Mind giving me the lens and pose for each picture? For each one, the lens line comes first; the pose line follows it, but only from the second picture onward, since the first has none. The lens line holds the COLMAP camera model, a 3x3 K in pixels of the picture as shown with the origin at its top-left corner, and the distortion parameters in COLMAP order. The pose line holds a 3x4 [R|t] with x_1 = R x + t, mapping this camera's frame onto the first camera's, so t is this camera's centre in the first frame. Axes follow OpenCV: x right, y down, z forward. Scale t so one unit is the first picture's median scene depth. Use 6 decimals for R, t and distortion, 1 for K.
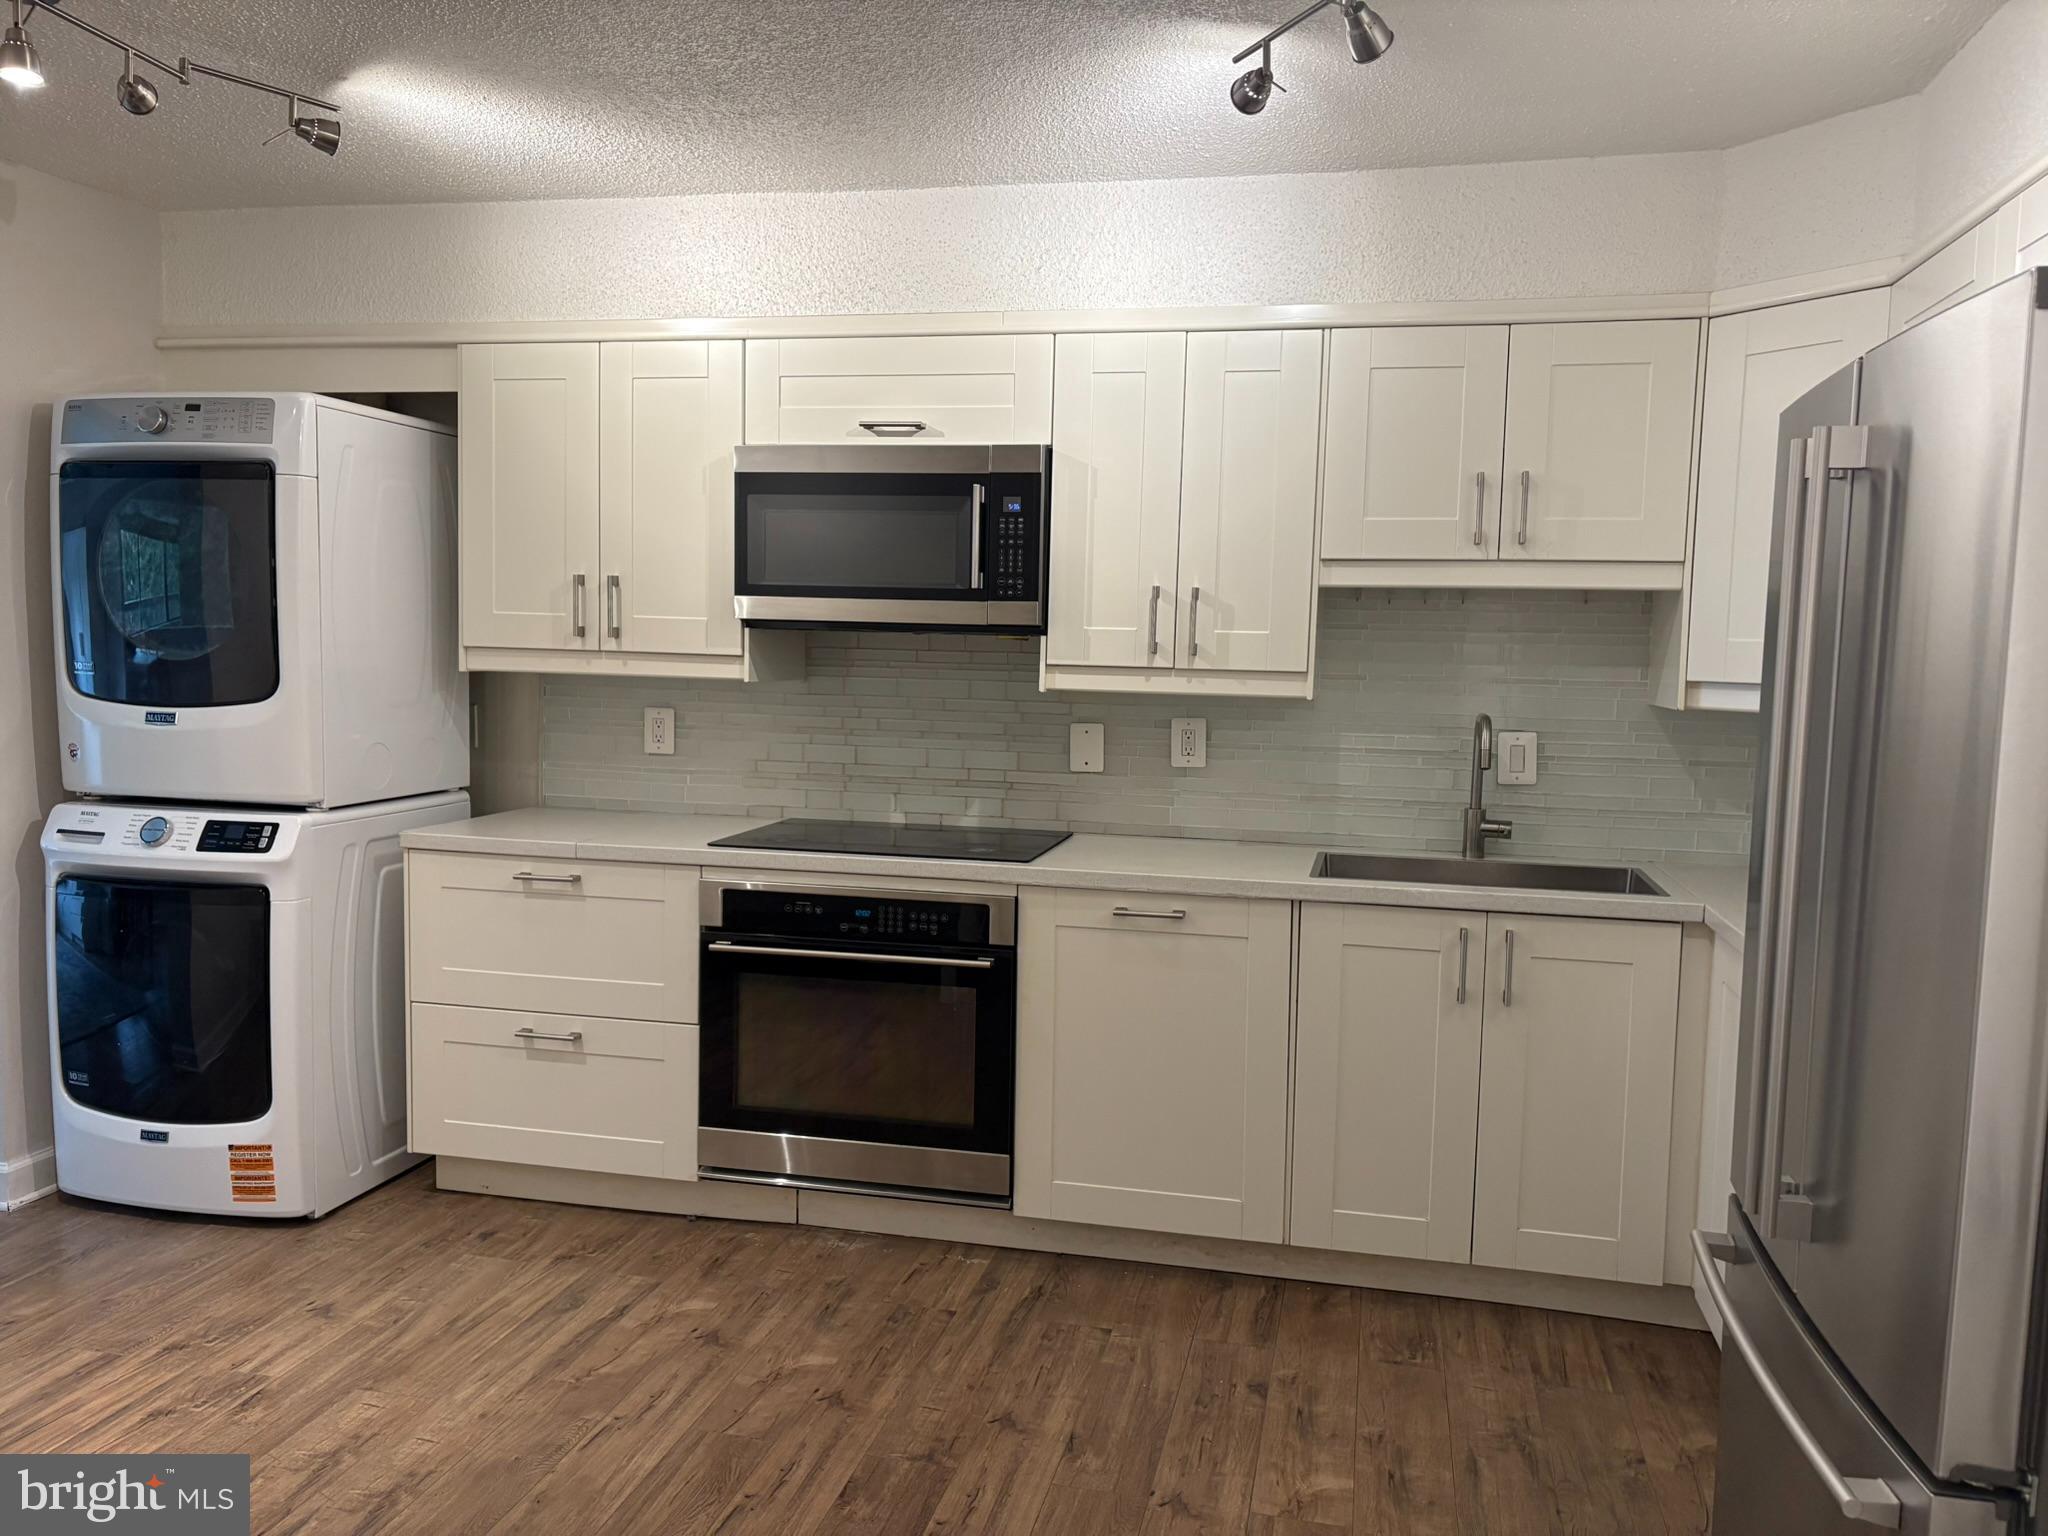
lens RADIAL K [[1550.6, 0, 1030.2], [0, 1550.6, 770.7], [0, 0, 1]] dist [0.029244, -0.000515]
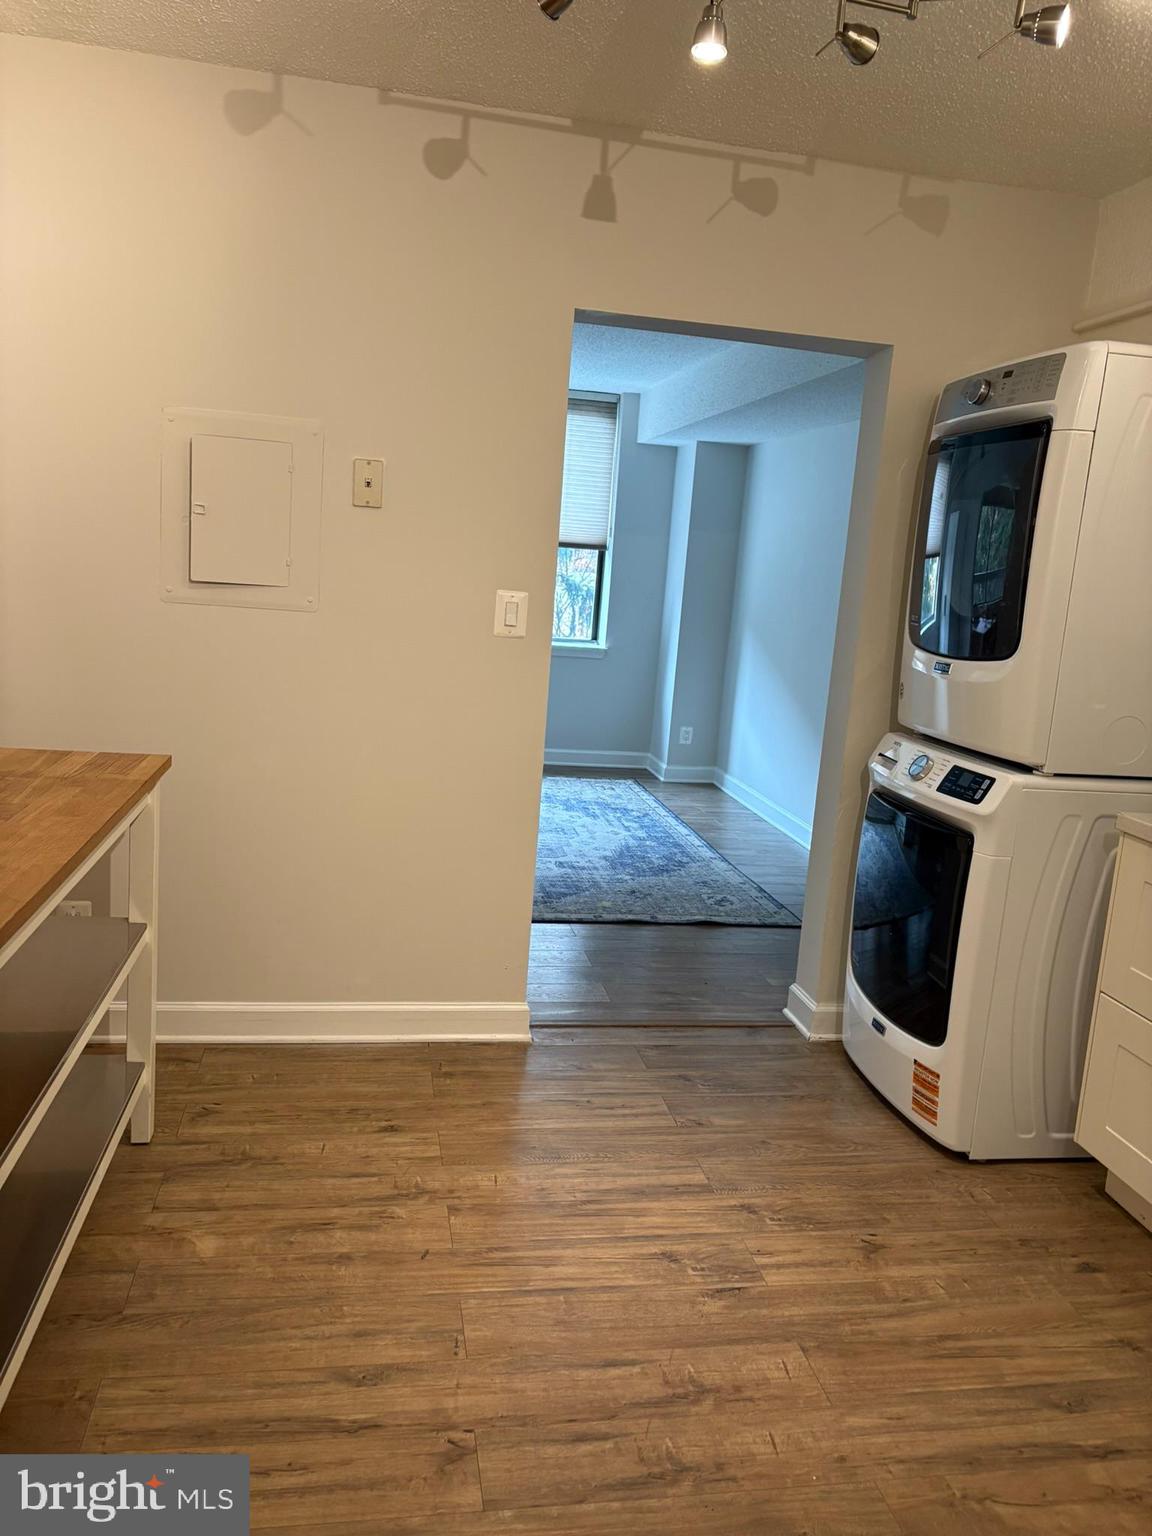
lens RADIAL K [[1160.2, 0, 580.8], [0, 1160.2, 771.2], [0, 0, 1]] dist [0.068814, -0.070275]
pose [[0.398941, 0.167710, -0.901509, 0.114820], [-0.141255, 0.982637, 0.120294, -0.028549], [0.906031, 0.079352, 0.415705, 0.488173]]
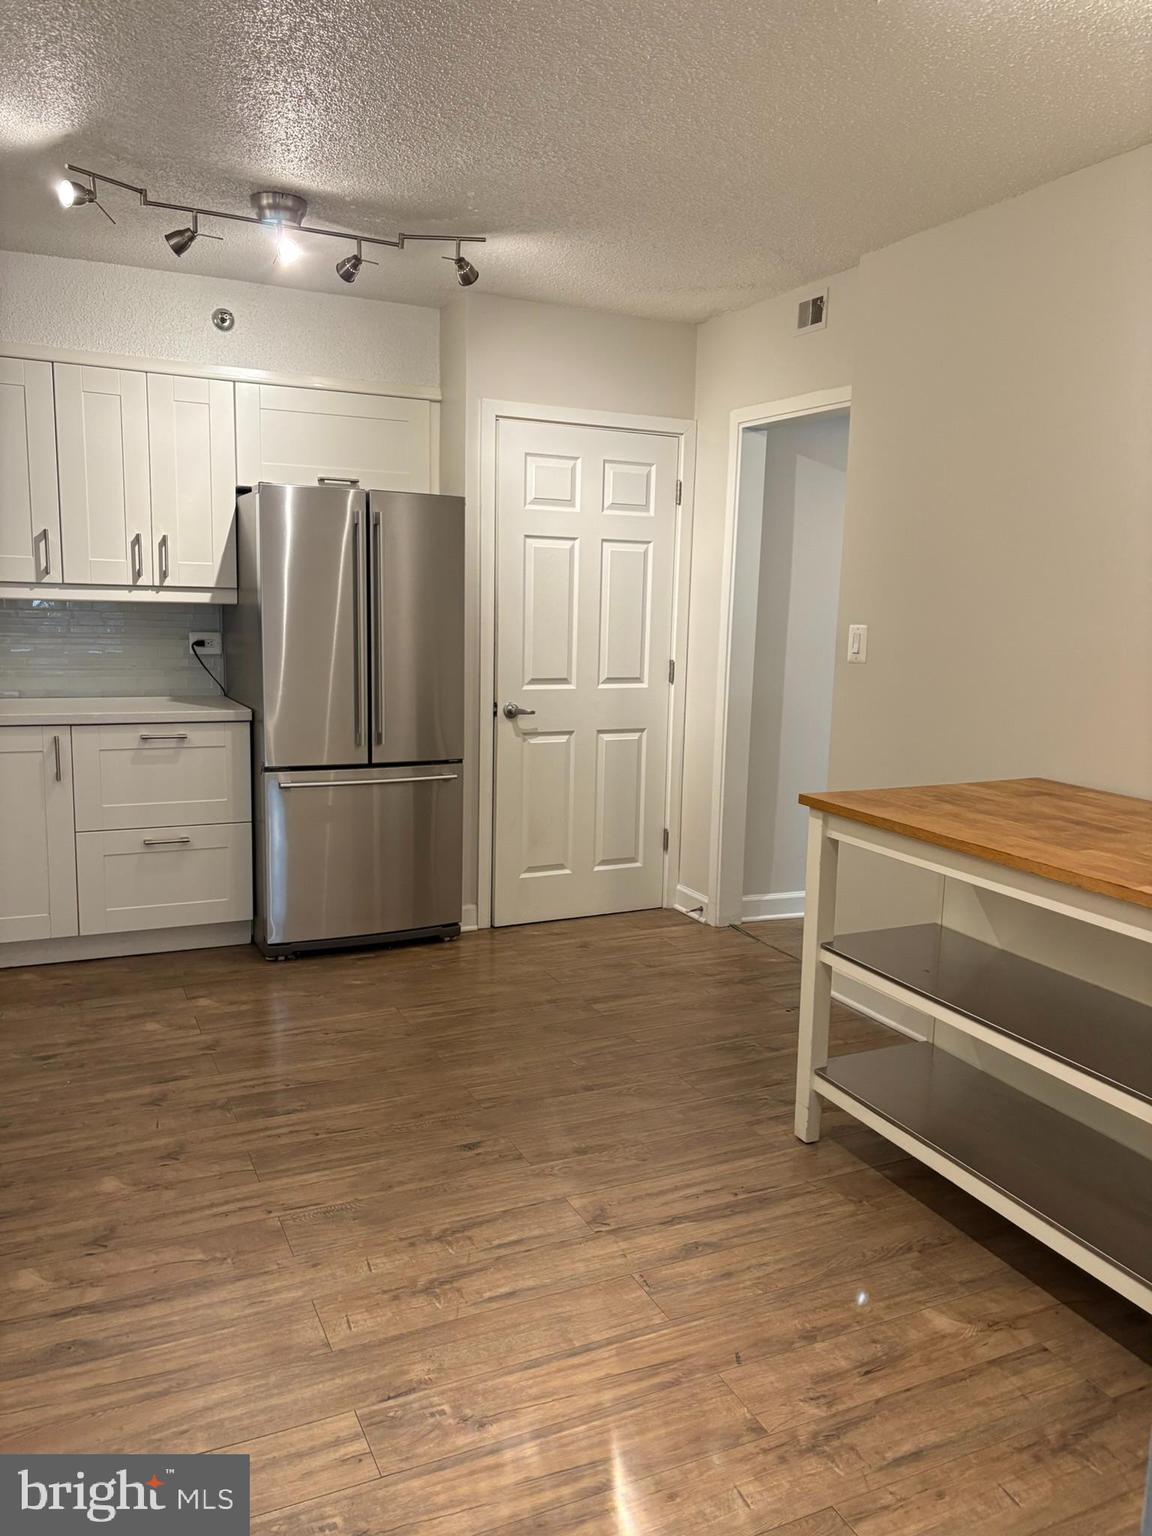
lens RADIAL K [[1160.2, 0, 580.8], [0, 1160.2, 771.2], [0, 0, 1]] dist [0.068814, -0.070275]
pose [[-0.620876, -0.154856, 0.768461, -0.938429], [0.022063, 0.976454, 0.214596, -0.101422], [-0.783598, 0.150193, -0.602840, 1.150211]]
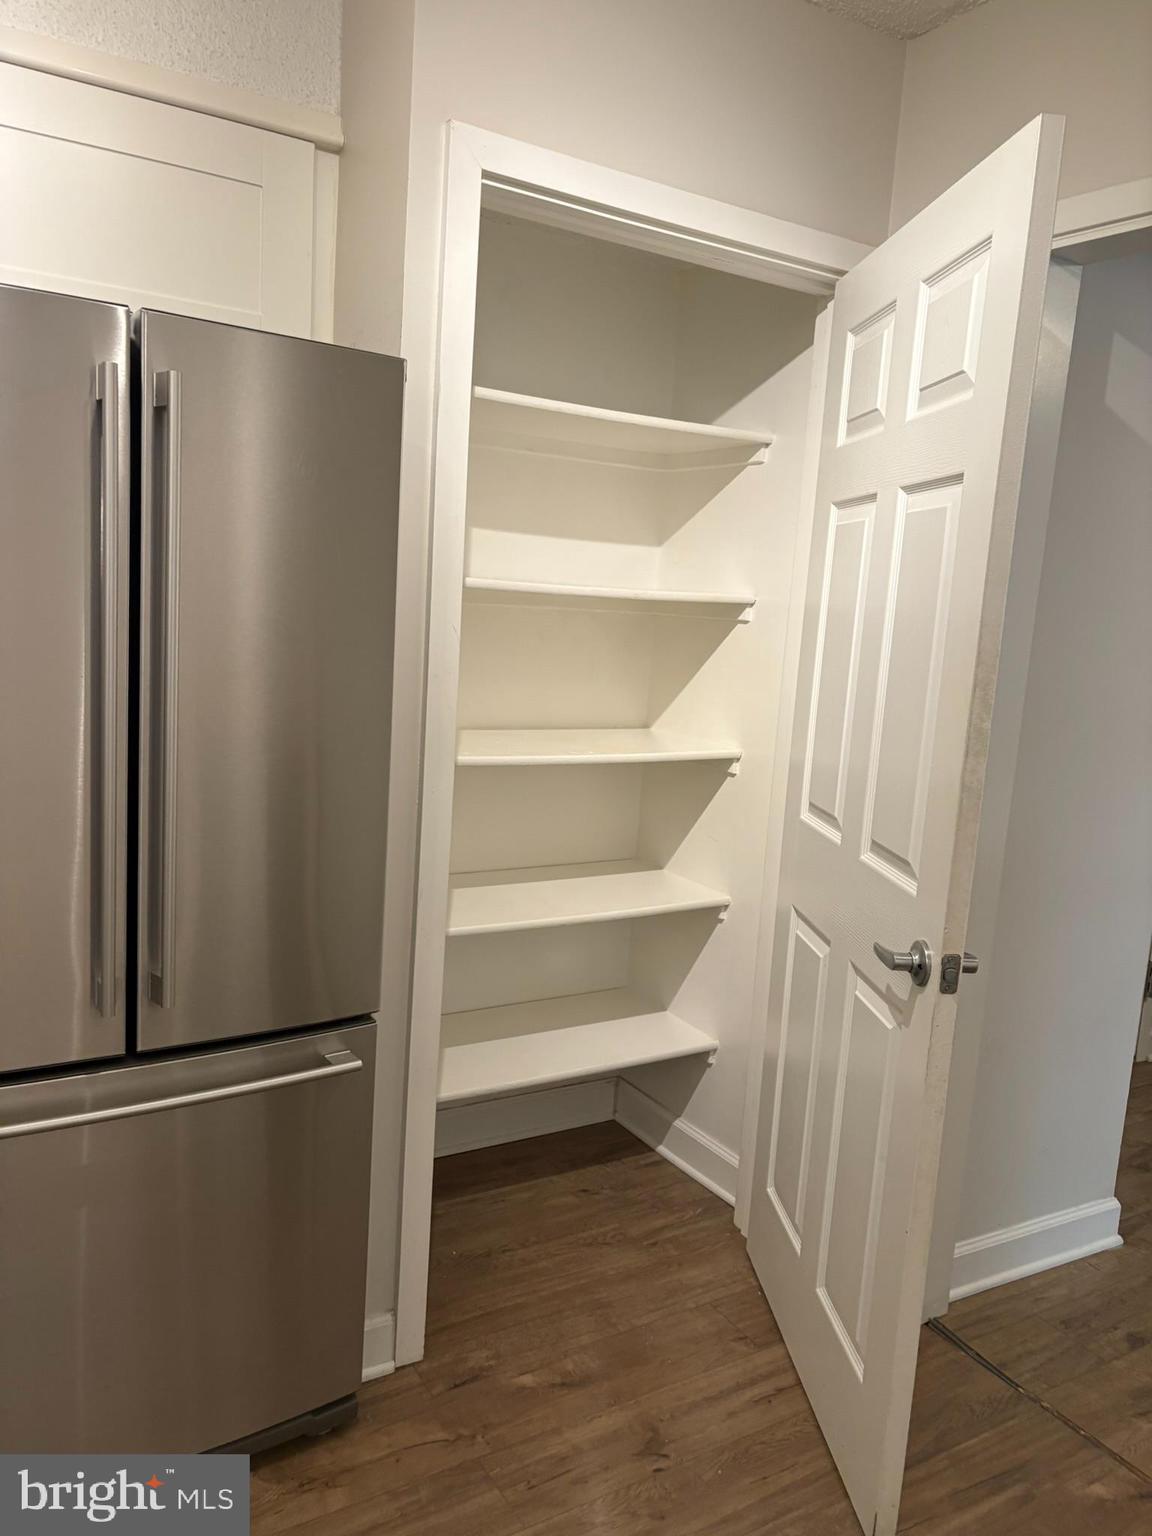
lens RADIAL K [[1163.0, 0, 576.0], [0, 1163.0, 768.0], [0, 0, 1]] dist [0.029244, -0.000515]
pose [[-0.699334, -0.179947, 0.691774, -0.210556], [-0.027219, 0.973795, 0.225791, -0.066000], [-0.714276, 0.139074, -0.685906, 0.719149]]
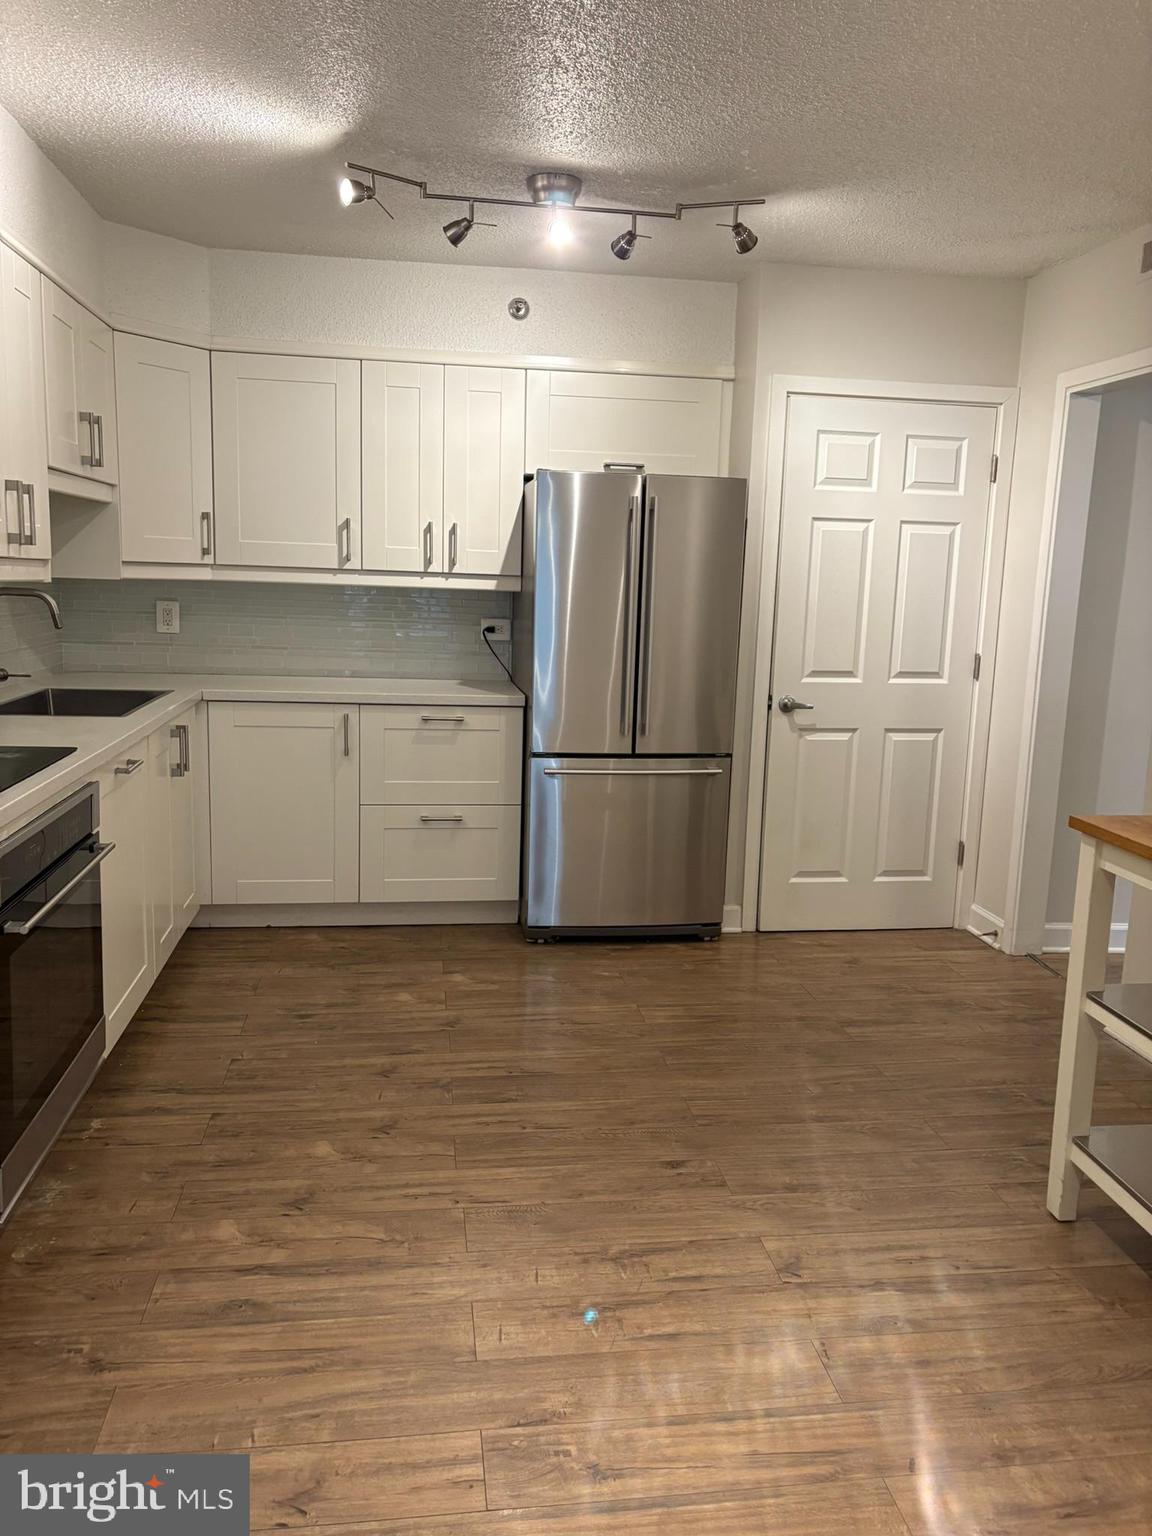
lens RADIAL K [[1160.2, 0, 580.8], [0, 1160.2, 771.2], [0, 0, 1]] dist [0.068814, -0.070275]
pose [[-0.360854, -0.188575, 0.913358, -0.938692], [0.034695, 0.975952, 0.215206, -0.093452], [-0.931977, 0.109347, -0.345634, 1.042539]]
